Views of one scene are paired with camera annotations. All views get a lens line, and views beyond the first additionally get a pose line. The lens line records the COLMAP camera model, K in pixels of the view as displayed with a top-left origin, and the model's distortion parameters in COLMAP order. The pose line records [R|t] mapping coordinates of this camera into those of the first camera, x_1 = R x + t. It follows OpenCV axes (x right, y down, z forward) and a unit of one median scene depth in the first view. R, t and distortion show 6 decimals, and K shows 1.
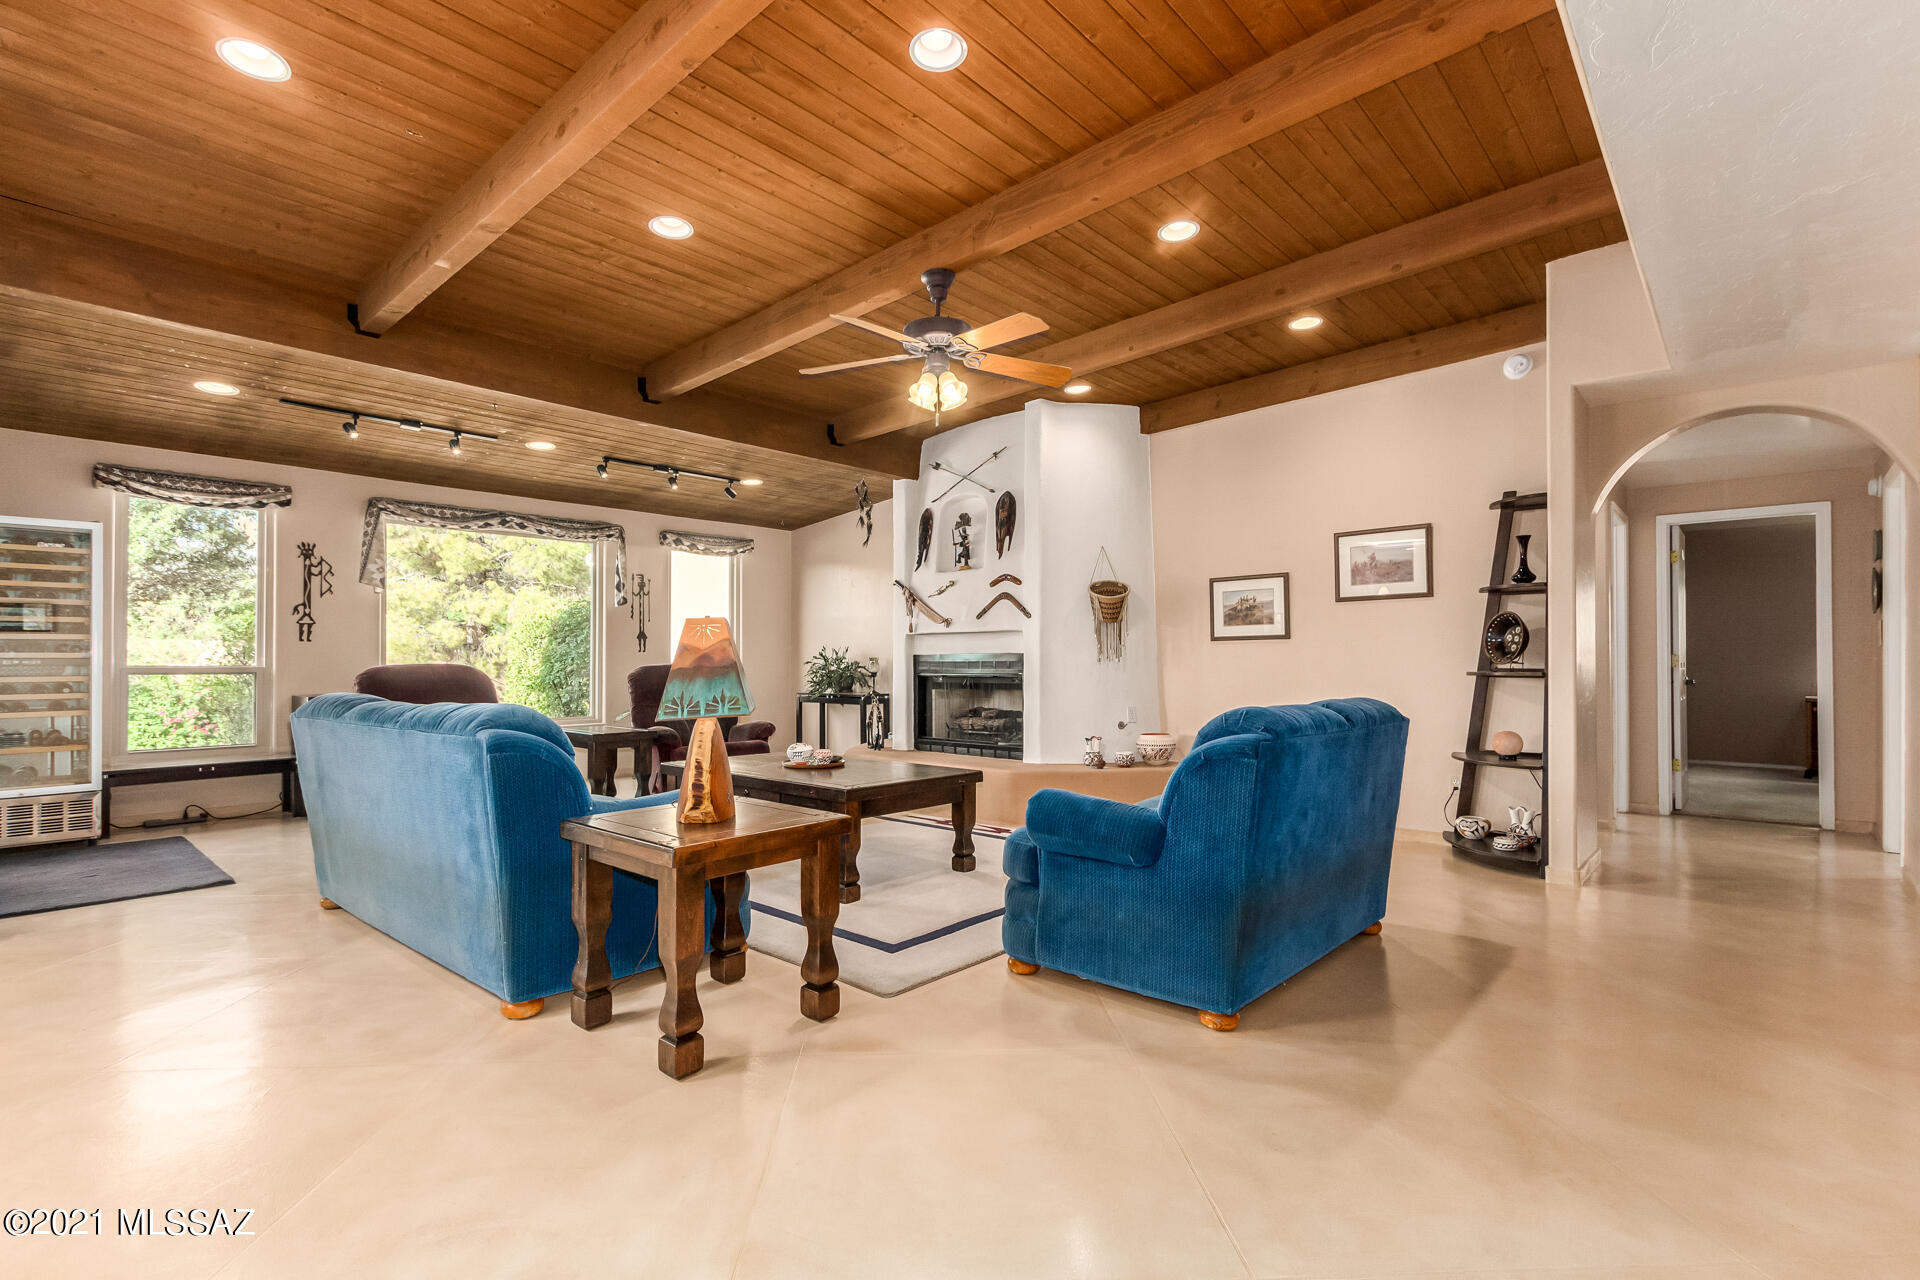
lens RADIAL K [[899.9, 0, 926.4], [0, 899.9, 661.6], [0, 0, 1]] dist [0.013169, -0.003557]
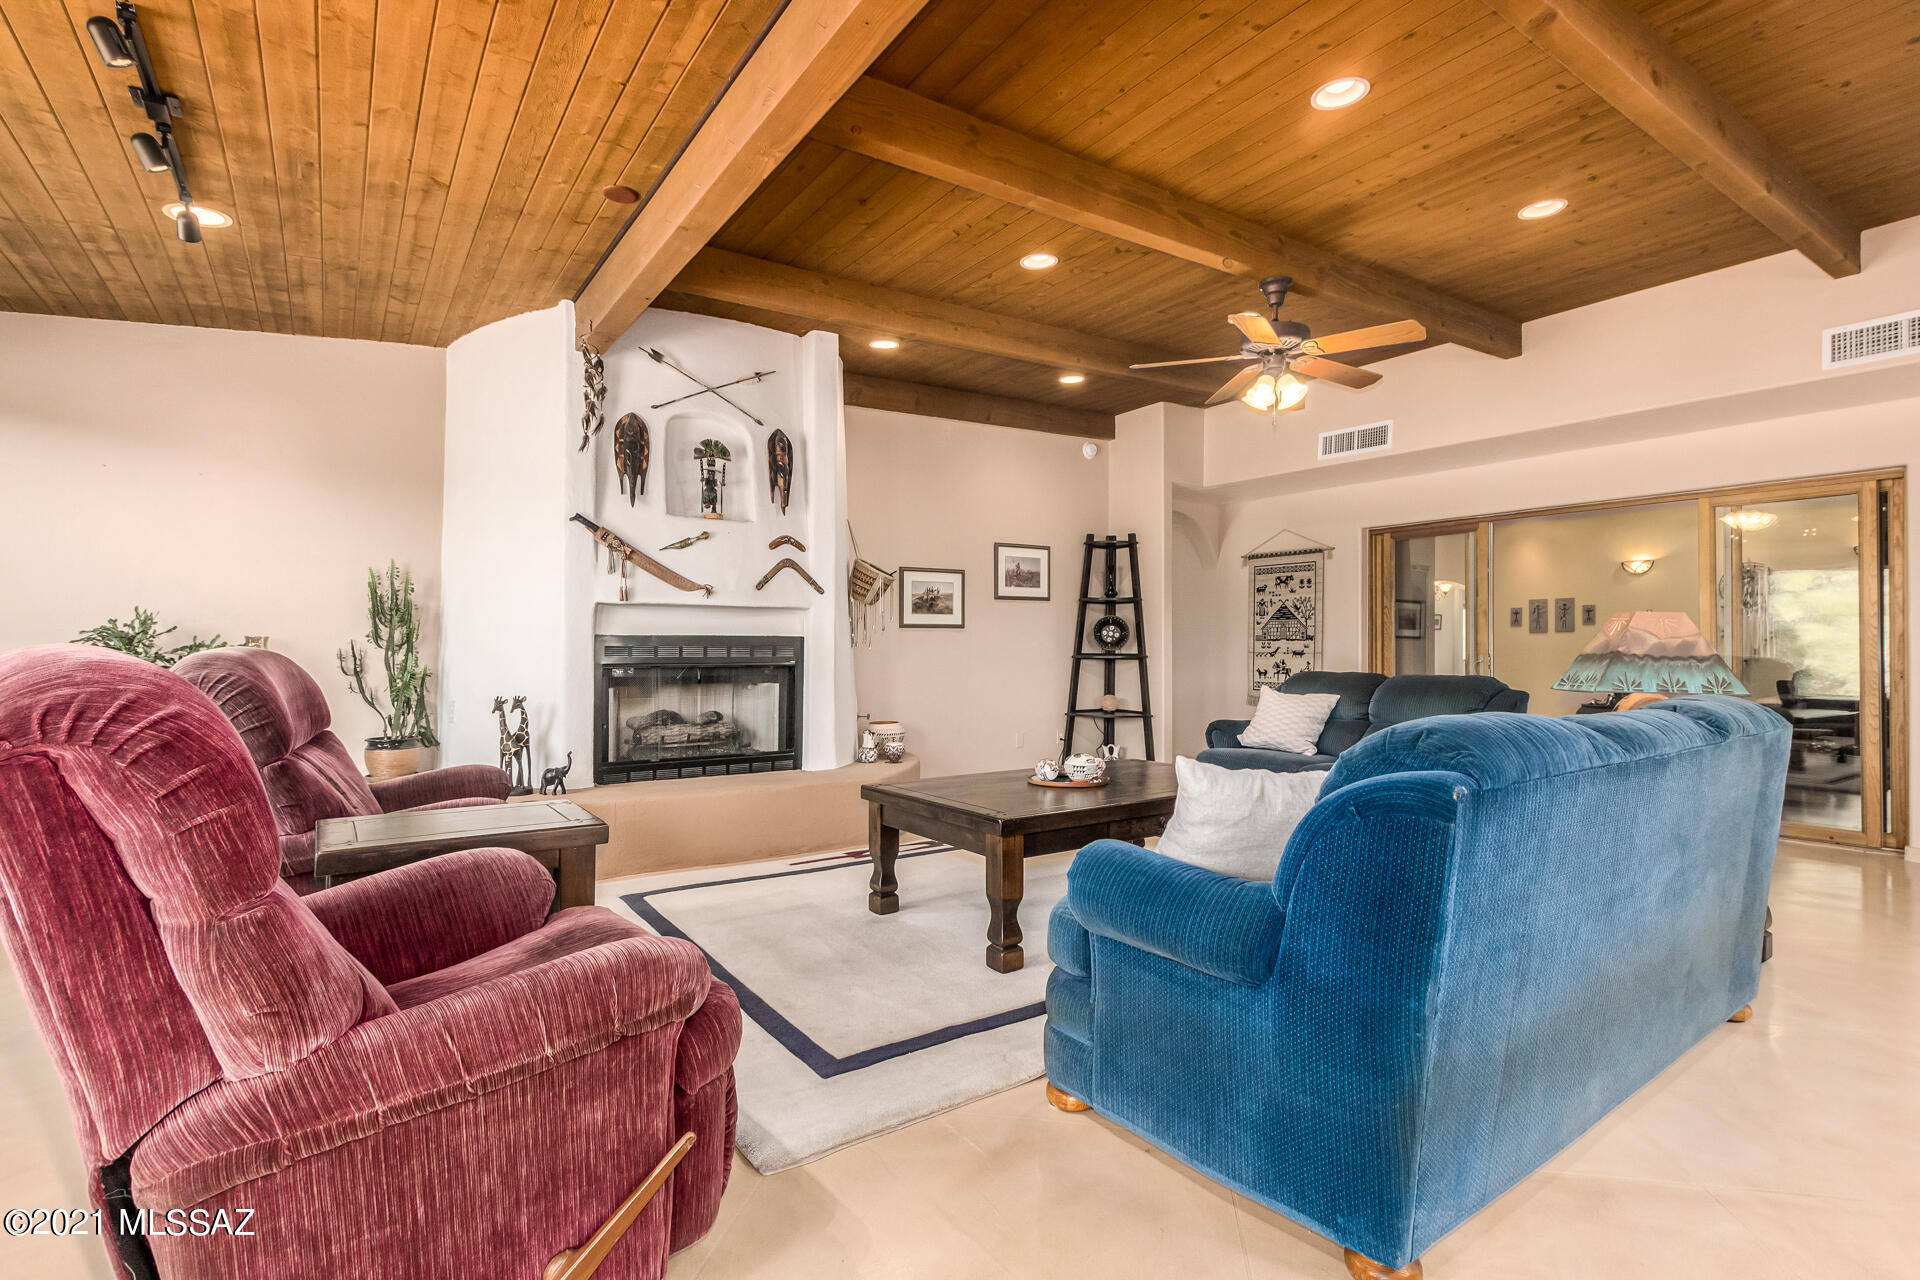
lens RADIAL K [[899.9, 0, 1006.9], [0, 899.9, 642.1], [0, 0, 1]] dist [0.013169, -0.003557]
pose [[0.189683, 0.007166, 0.981819, -0.650388], [-0.006338, 0.999961, -0.006073, -0.000904], [-0.981825, -0.005071, 0.189721, 0.667367]]
